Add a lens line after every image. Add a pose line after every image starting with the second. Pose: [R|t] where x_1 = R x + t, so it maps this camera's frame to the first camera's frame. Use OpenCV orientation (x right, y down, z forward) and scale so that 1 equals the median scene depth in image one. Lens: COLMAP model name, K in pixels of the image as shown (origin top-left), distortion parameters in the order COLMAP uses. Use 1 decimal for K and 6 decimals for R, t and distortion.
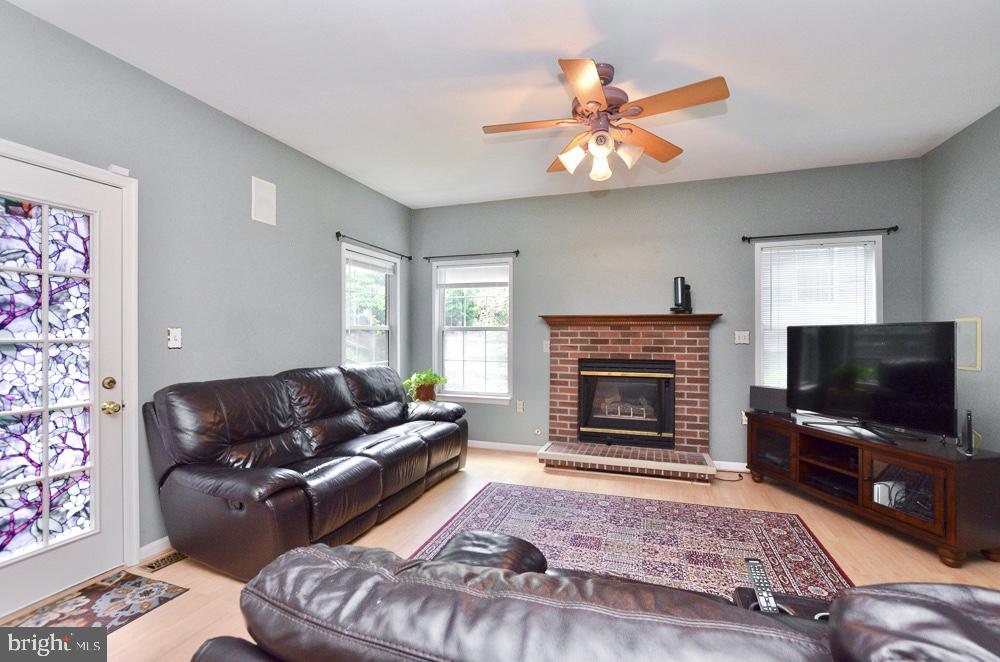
lens RADIAL K [[441.7, 0, 497.2], [0, 441.7, 335.0], [0, 0, 1]] dist [-0.015871, 0.002295]
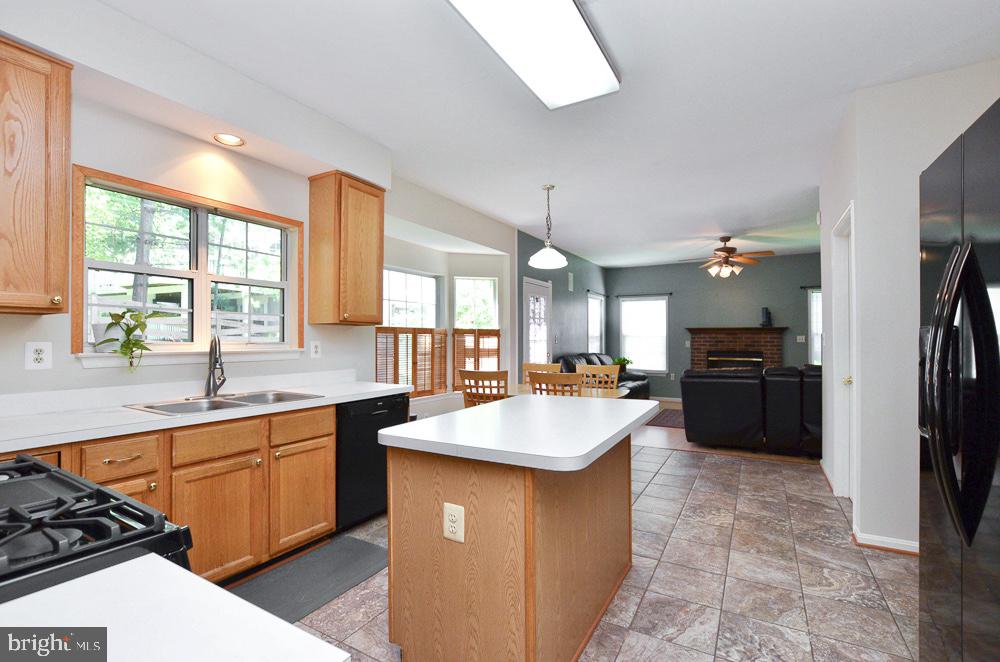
lens RADIAL K [[441.7, 0, 499.4], [0, 441.7, 335.8], [0, 0, 1]] dist [-0.015871, 0.002295]
pose [[0.980375, -0.002369, -0.197130, -0.346445], [0.000930, 0.999972, -0.007393, 0.003405], [0.197142, 0.007064, 0.980350, -1.112819]]
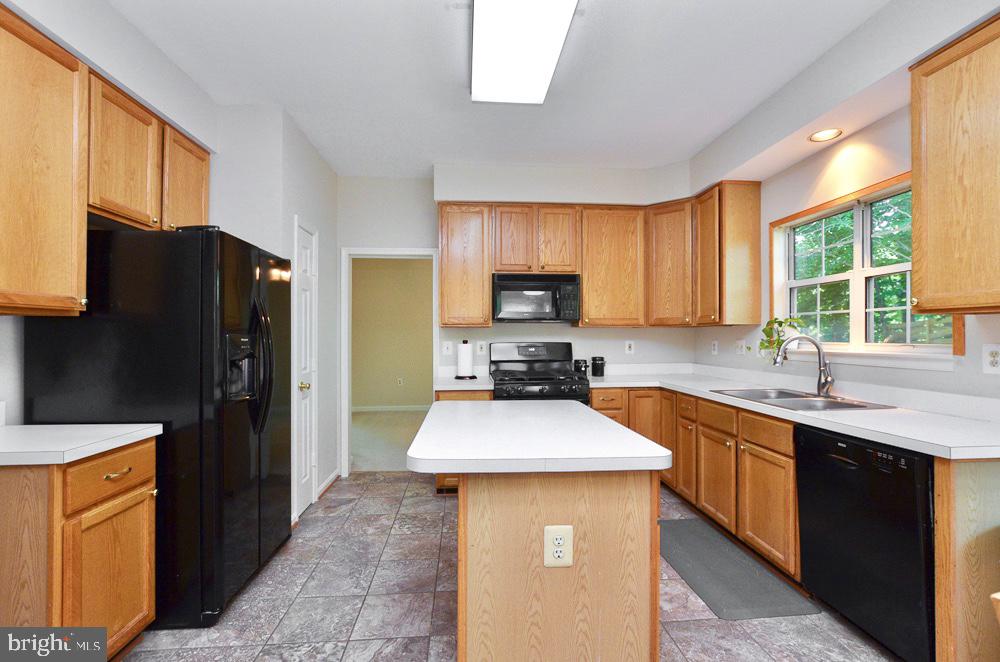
lens RADIAL K [[441.7, 0, 506.6], [0, 441.7, 334.4], [0, 0, 1]] dist [-0.015871, 0.002295]
pose [[-0.909595, -0.003718, -0.415480, -0.190217], [-0.001276, 0.999980, -0.006155, -0.000012], [0.415495, -0.005068, -0.909582, -0.202817]]
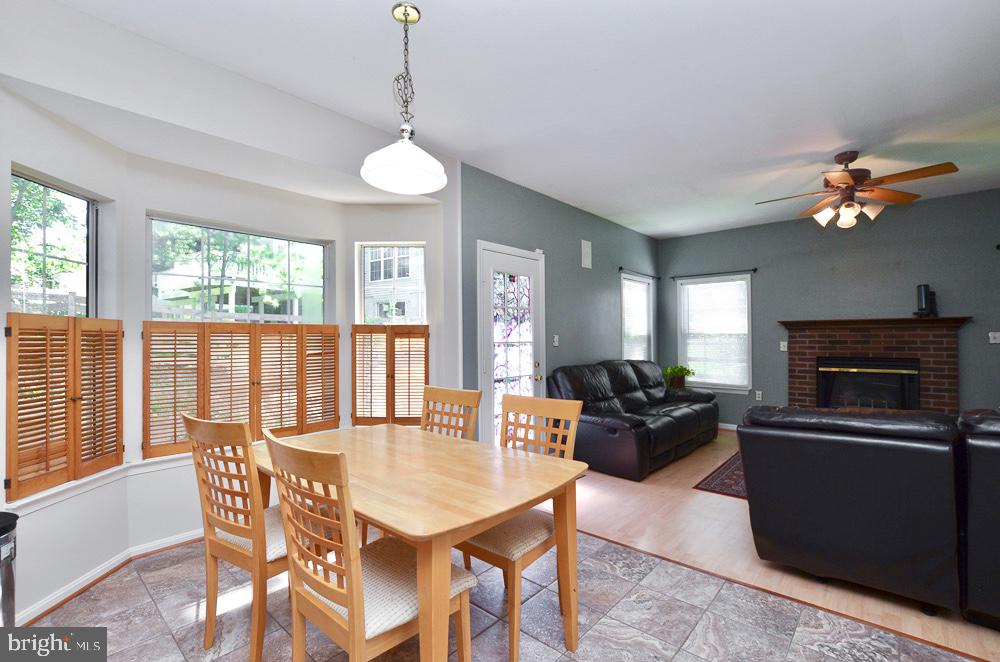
lens RADIAL K [[441.7, 0, 500.5], [0, 441.7, 335.2], [0, 0, 1]] dist [-0.015871, 0.002295]
pose [[0.923316, -0.010020, -0.383910, -0.164525], [0.007165, 0.999935, -0.008866, -0.000183], [0.383974, 0.005436, 0.923328, -0.462438]]
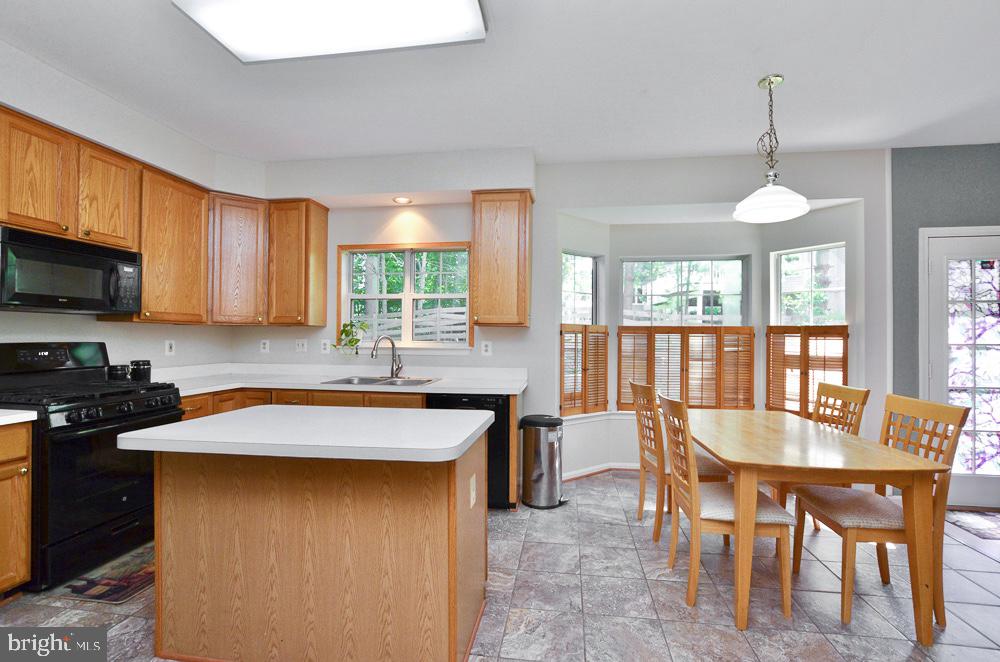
lens RADIAL K [[441.7, 0, 502.2], [0, 441.7, 335.4], [0, 0, 1]] dist [-0.015871, 0.002295]
pose [[0.189049, -0.006031, -0.981949, 0.084406], [-0.006232, 0.999954, -0.007341, 0.001560], [0.981948, 0.007507, 0.189003, -0.540861]]
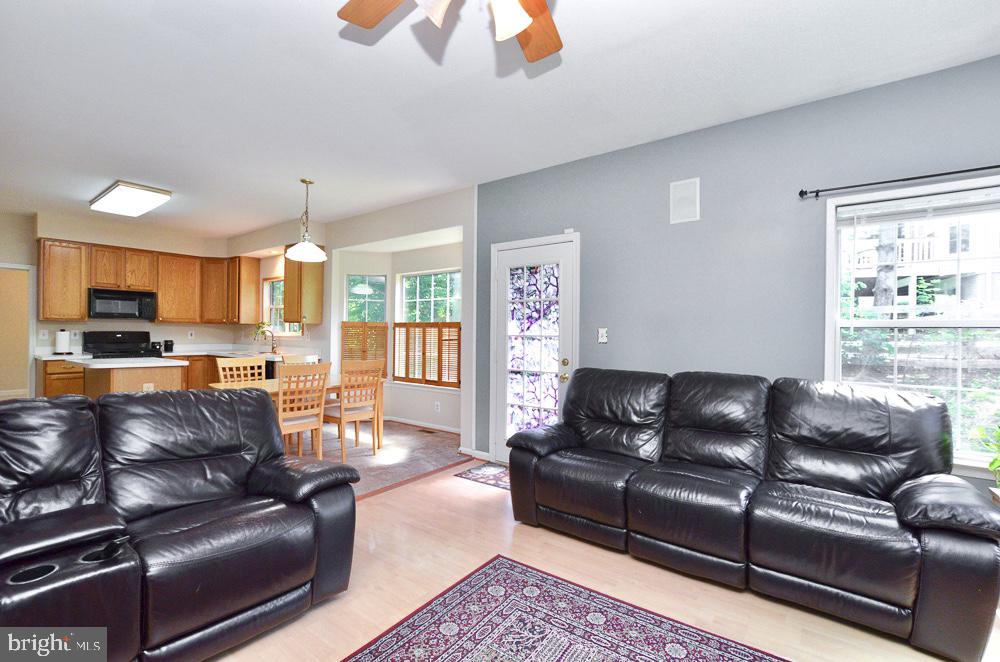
lens RADIAL K [[441.7, 0, 505.8], [0, 441.7, 333.6], [0, 0, 1]] dist [-0.015871, 0.002295]
pose [[-0.297256, -0.004307, -0.954788, 0.428629], [-0.012455, 0.999922, -0.000632, 0.003648], [0.954717, 0.011704, -0.297287, 0.710924]]
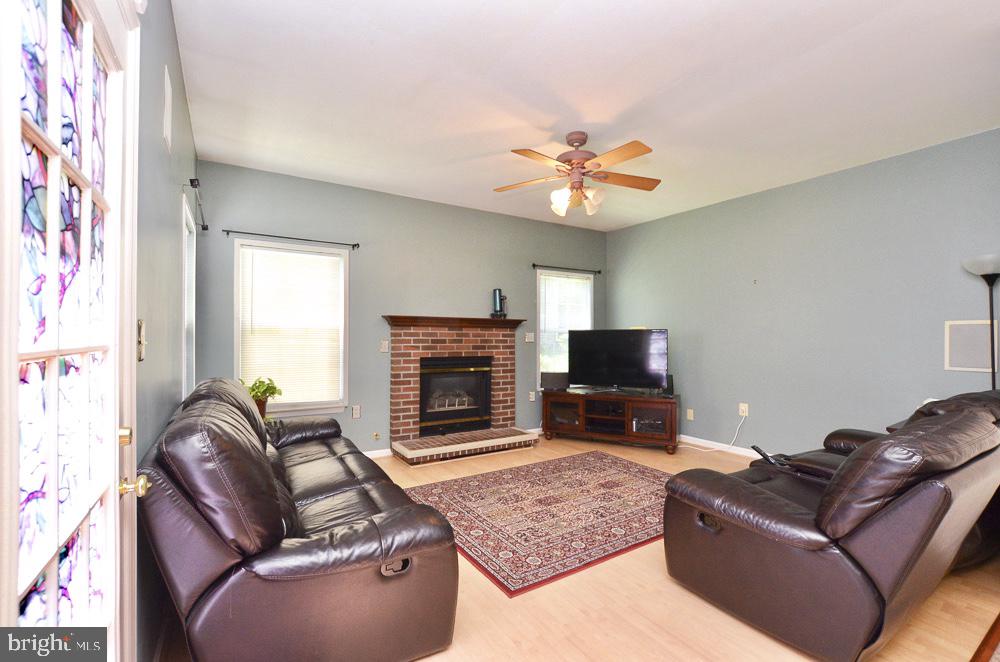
lens RADIAL K [[441.7, 0, 513.4], [0, 441.7, 333.5], [0, 0, 1]] dist [-0.015871, 0.002295]
pose [[0.612581, 0.006450, 0.790381, -0.560376], [-0.003171, 0.999979, -0.005702, 0.001392], [-0.790401, 0.000987, 0.612589, 0.203806]]
